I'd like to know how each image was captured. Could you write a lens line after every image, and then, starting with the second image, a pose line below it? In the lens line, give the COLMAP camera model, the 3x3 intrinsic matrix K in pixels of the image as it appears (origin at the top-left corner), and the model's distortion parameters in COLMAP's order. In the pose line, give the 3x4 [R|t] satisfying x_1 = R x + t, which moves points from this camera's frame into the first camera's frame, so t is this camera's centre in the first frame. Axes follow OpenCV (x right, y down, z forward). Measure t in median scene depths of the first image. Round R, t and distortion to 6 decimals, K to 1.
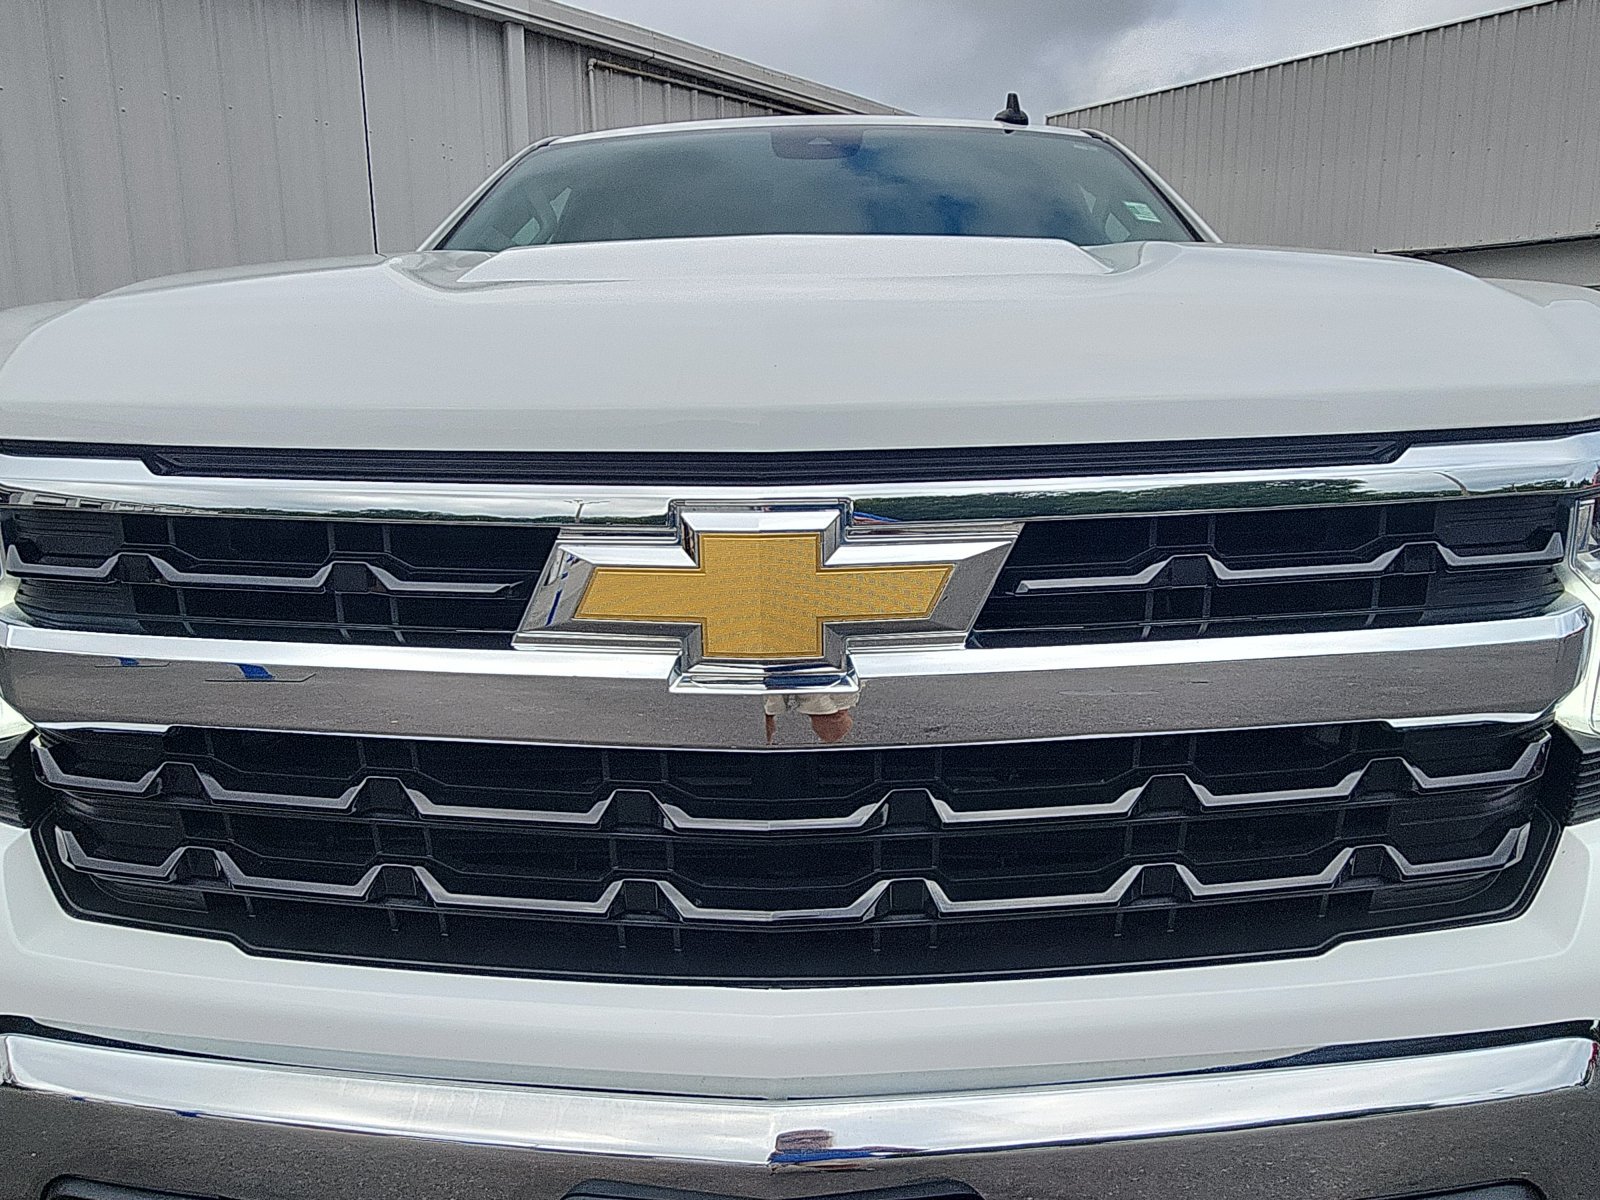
lens RADIAL K [[1053.7, 0, 818.1], [0, 1053.7, 596.1], [0, 0, 1]] dist [0.010025, -0.006894]
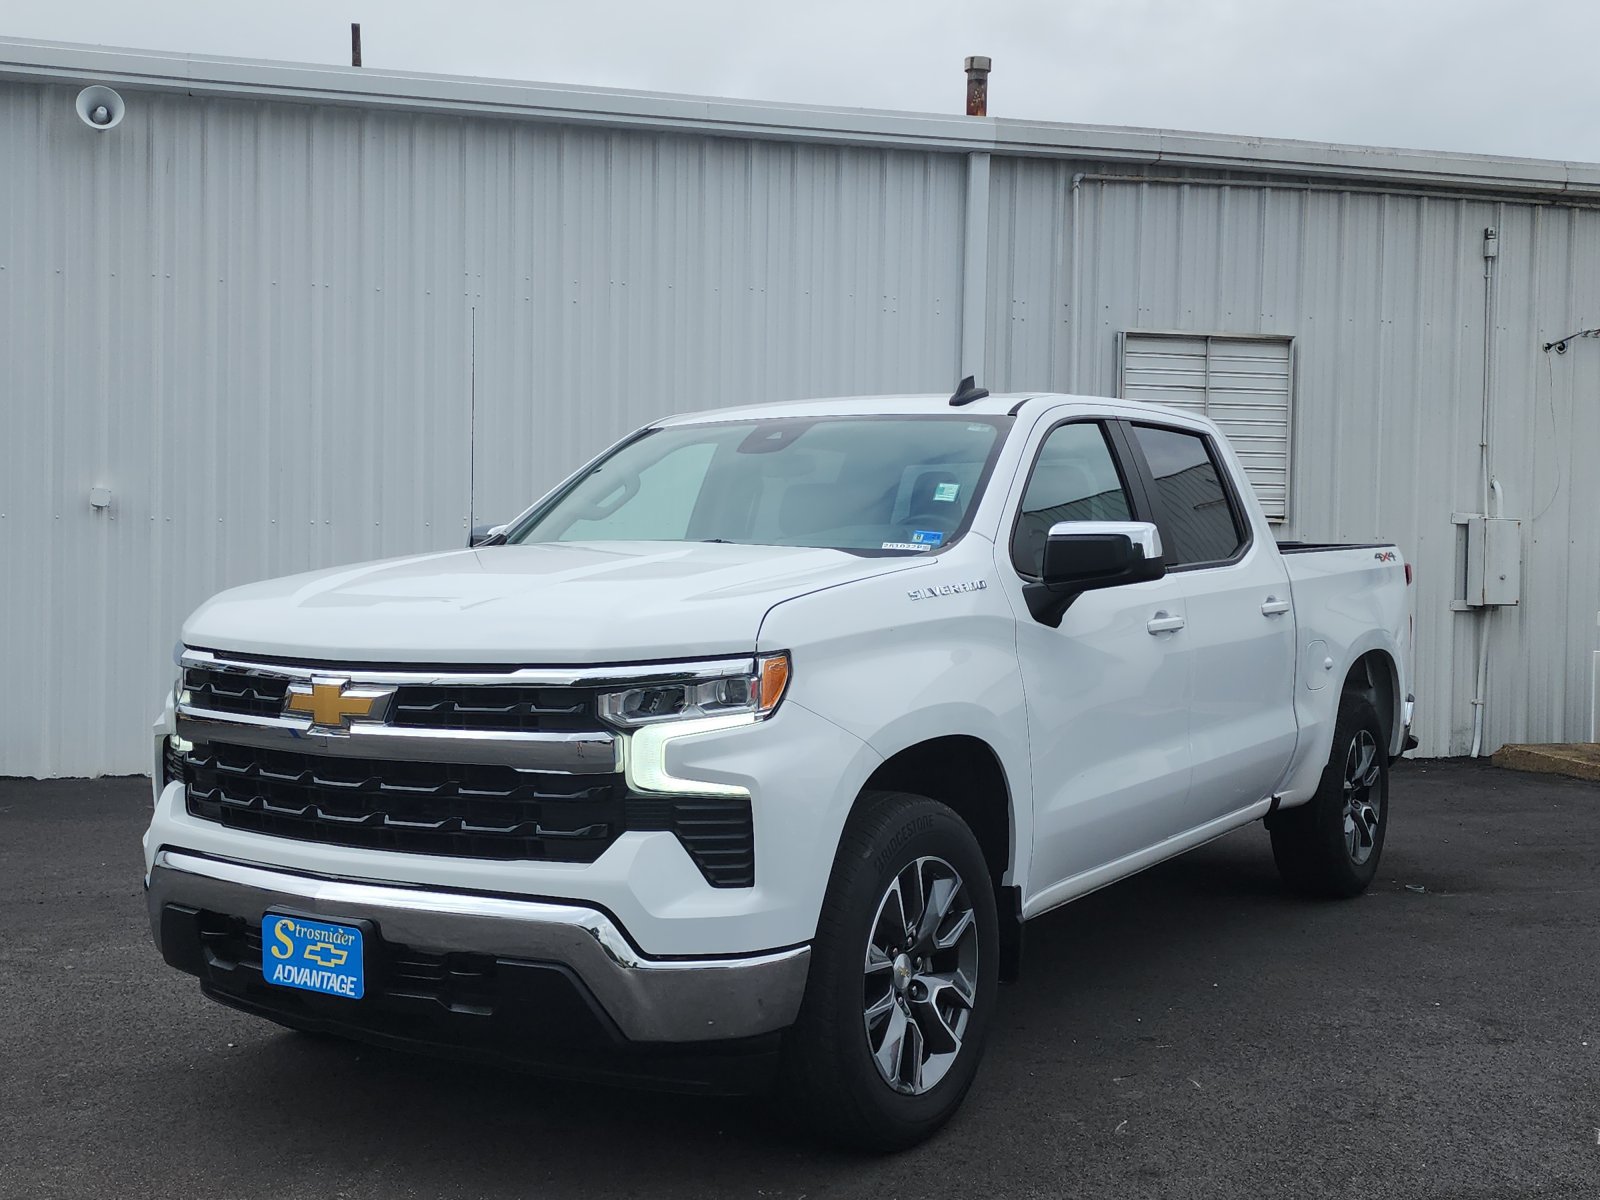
lens RADIAL K [[1825.8, 0, 788.0], [0, 1825.8, 604.8], [0, 0, 1]] dist [0.160144, -0.359419]
pose [[0.850518, 0.033815, -0.524858, 3.681525], [-0.113444, 0.986235, -0.120293, 0.195583], [0.513566, 0.161853, 0.842647, -2.754364]]
